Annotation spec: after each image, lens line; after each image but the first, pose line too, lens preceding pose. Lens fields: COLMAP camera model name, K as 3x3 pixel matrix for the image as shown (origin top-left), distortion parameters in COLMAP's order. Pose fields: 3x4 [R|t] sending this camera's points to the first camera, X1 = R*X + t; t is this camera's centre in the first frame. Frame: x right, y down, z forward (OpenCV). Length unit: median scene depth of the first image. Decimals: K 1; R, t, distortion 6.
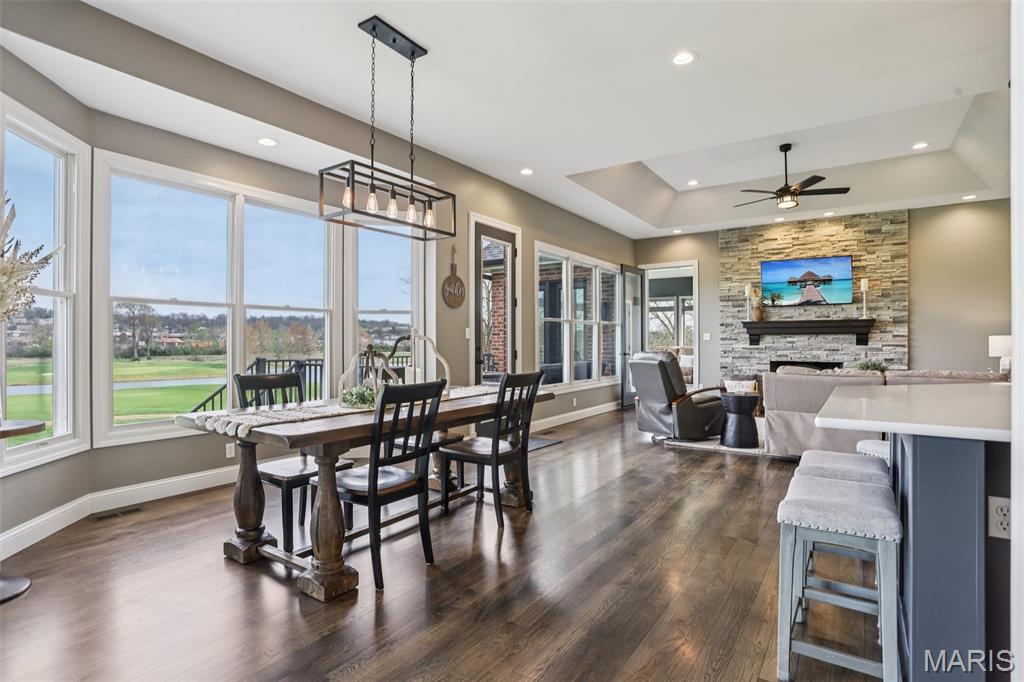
lens RADIAL K [[516.5, 0, 504.2], [0, 516.5, 341.1], [0, 0, 1]] dist [-0.079657, 0.044338]
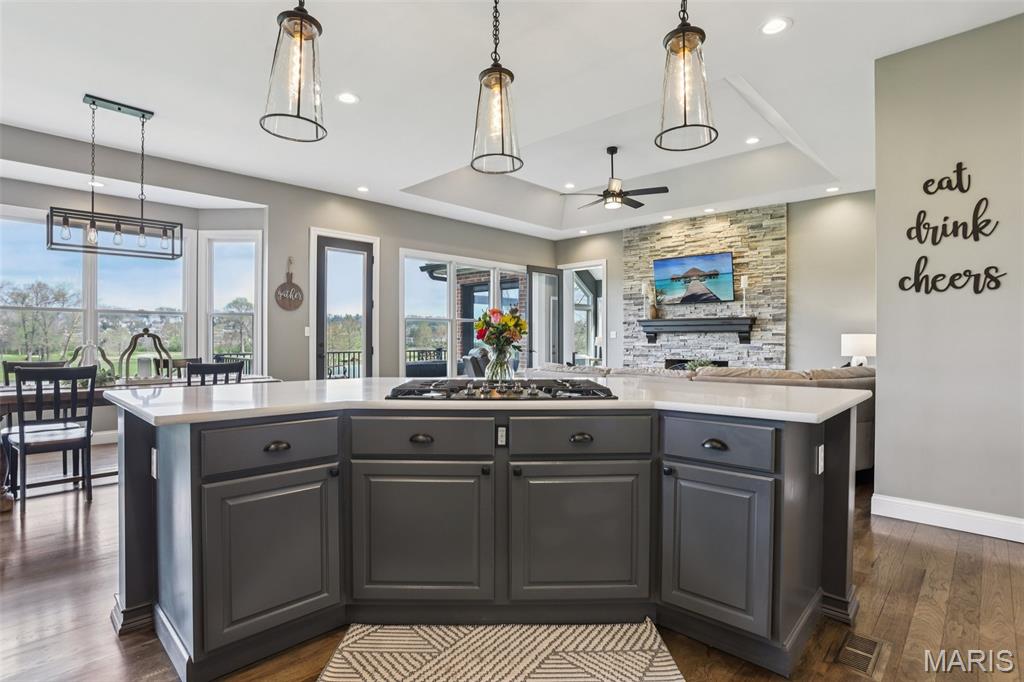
lens RADIAL K [[516.5, 0, 504.2], [0, 516.5, 341.1], [0, 0, 1]] dist [-0.079657, 0.044338]
pose [[0.986463, 0.004172, -0.163931, 0.416287], [-0.003468, 0.999983, 0.004584, 0.000173], [0.163947, -0.003954, 0.986461, -0.051858]]
